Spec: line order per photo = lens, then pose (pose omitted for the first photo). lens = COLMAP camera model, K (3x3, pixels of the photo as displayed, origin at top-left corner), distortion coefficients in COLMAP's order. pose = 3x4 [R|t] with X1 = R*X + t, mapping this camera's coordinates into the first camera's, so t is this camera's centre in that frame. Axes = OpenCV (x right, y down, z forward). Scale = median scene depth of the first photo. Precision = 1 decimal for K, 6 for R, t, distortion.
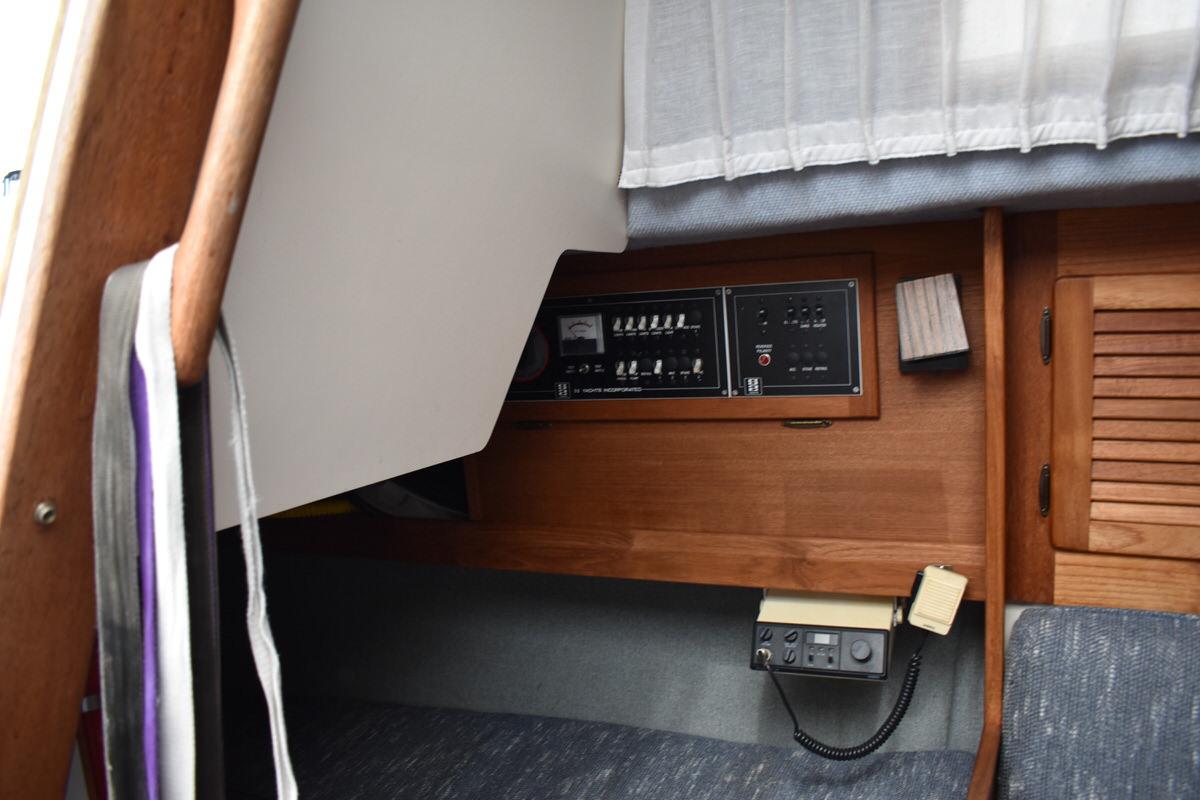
lens RADIAL K [[939.0, 0, 600.0], [0, 939.0, 400.0], [0, 0, 1]] dist [-0.073963, 0.005185]
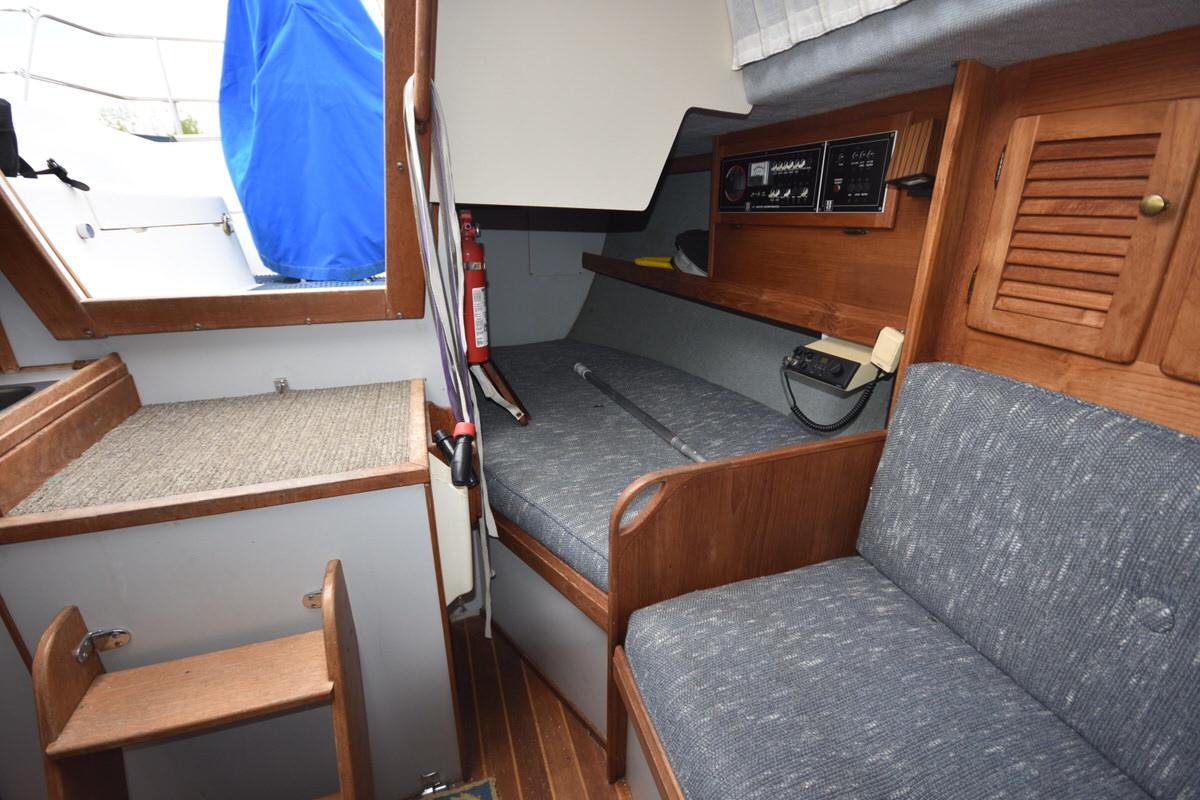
lens RADIAL K [[520.7, 0, 602.9], [0, 520.7, 399.4], [0, 0, 1]] dist [0.001703, -0.011786]
pose [[0.718237, 0.305150, -0.625315, 0.558592], [-0.157621, 0.946694, 0.280937, 0.115514], [0.677710, -0.103217, 0.728049, 0.008589]]
